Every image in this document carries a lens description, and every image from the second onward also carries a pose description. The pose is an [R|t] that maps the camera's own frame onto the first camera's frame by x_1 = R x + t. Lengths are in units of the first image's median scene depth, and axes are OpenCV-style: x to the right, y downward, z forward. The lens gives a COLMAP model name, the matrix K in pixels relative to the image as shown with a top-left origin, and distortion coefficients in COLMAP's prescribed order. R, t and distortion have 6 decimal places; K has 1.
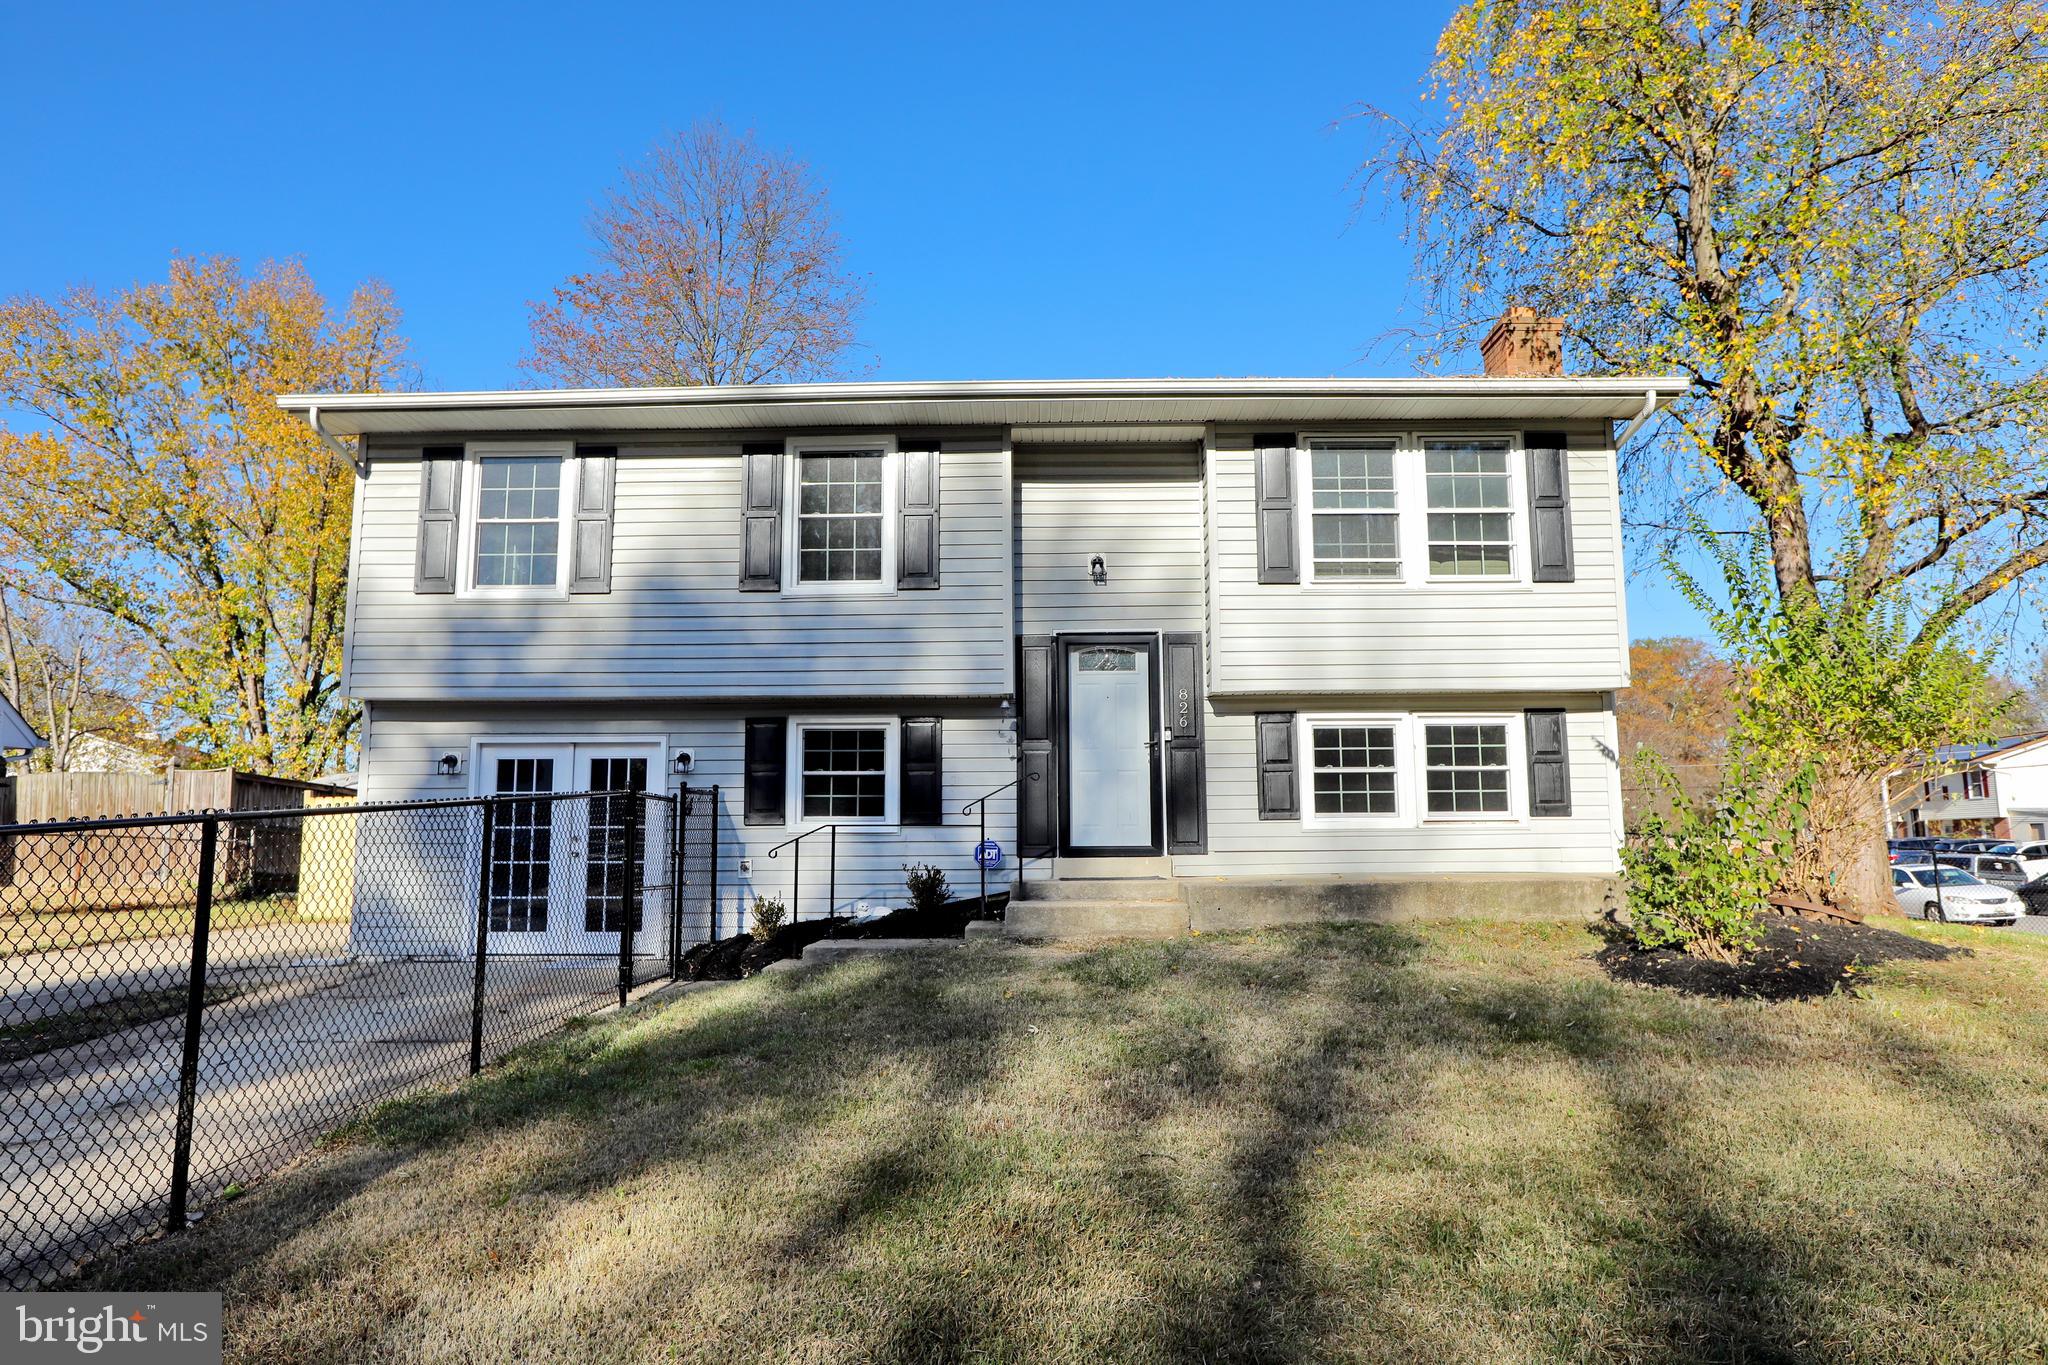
lens RADIAL K [[1300.0, 0, 1024.0], [0, 1300.0, 682.5], [0, 0, 1]] dist [-0.026067, 0.000970]
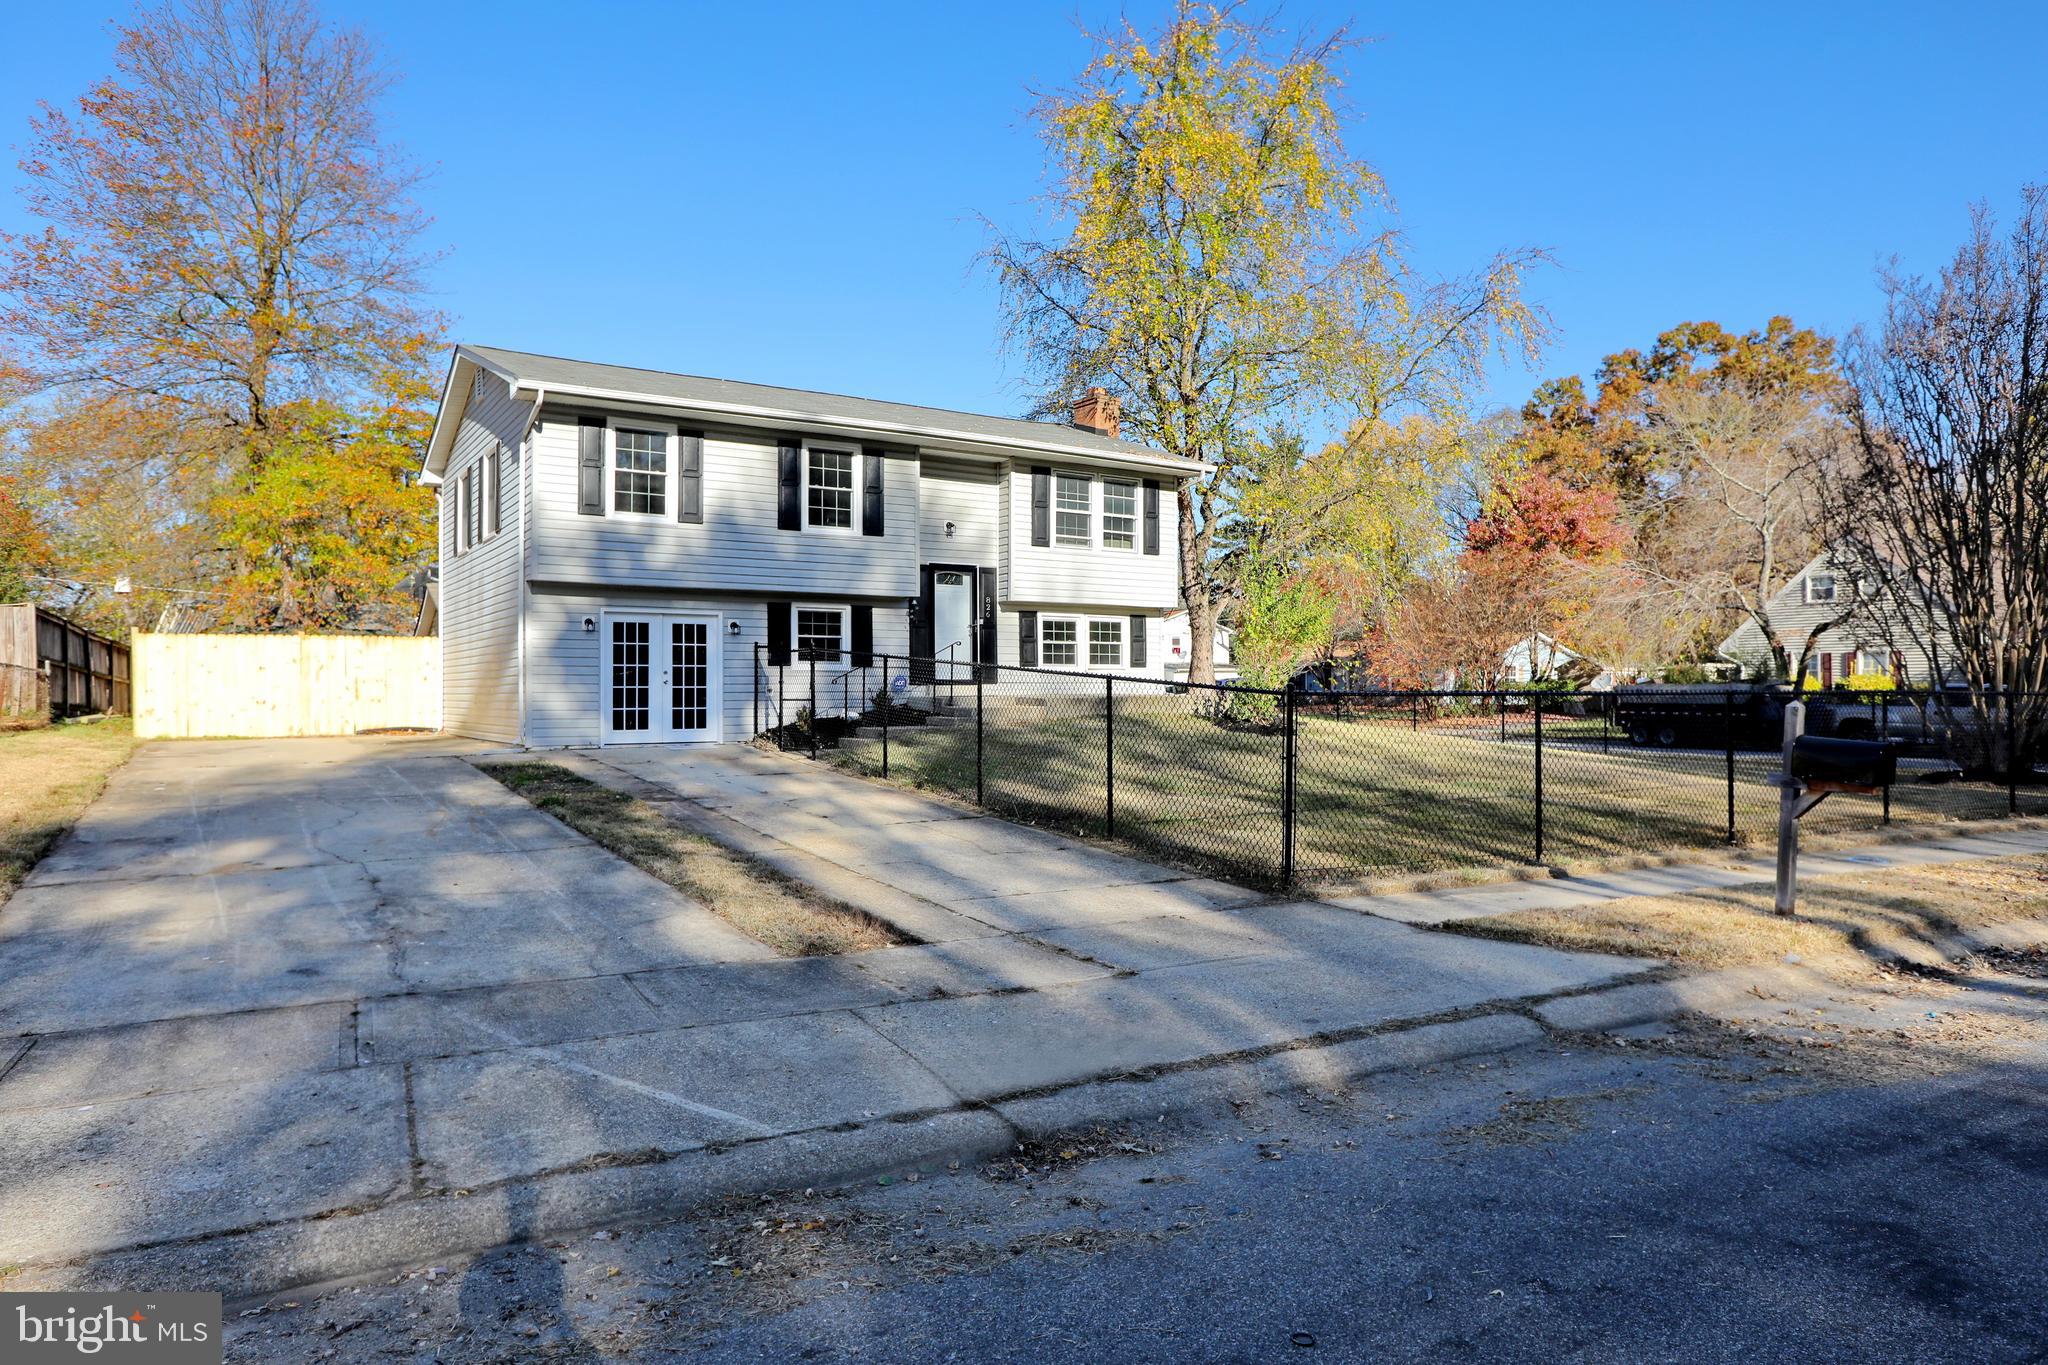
lens RADIAL K [[1278.9, 0, 1024.0], [0, 1278.9, 682.5], [0, 0, 1]] dist [-0.004184, -0.000312]
pose [[0.825159, 0.006912, 0.564858, -0.887707], [-0.075631, 0.992275, 0.098342, -0.059092], [-0.559815, -0.123868, 0.819307, -0.570784]]
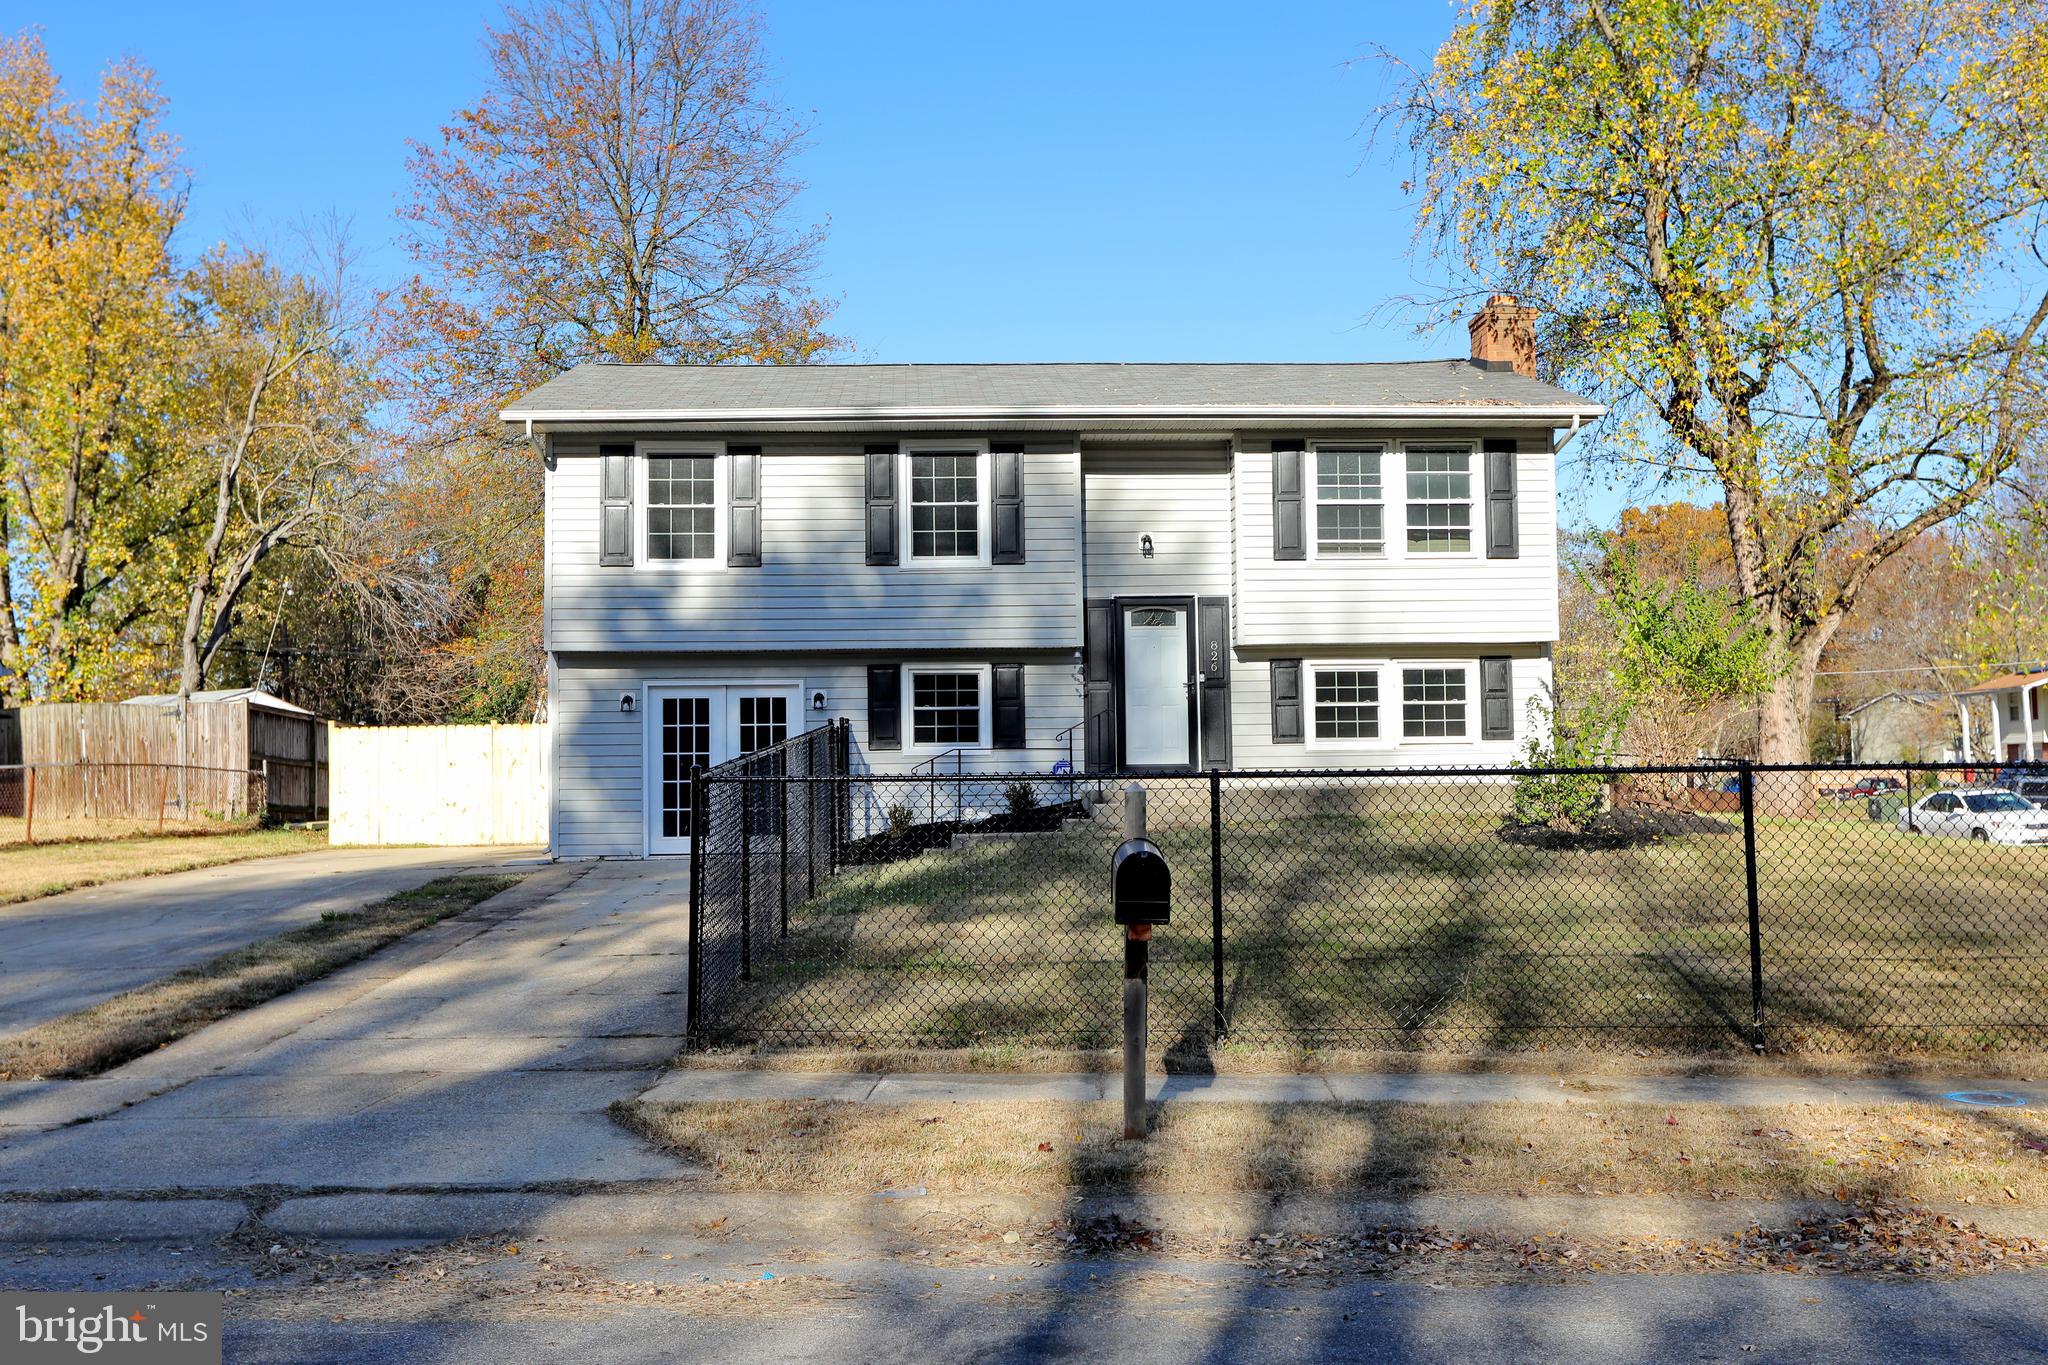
lens RADIAL K [[1922.0, 0, 1024.0], [0, 1922.0, 682.5], [0, 0, 1]] dist [0.044503, -0.002883]
pose [[0.997921, -0.004100, 0.064326, -0.184558], [-0.000617, 0.997322, 0.073138, -0.092272], [-0.064453, -0.073026, 0.995245, -0.863786]]
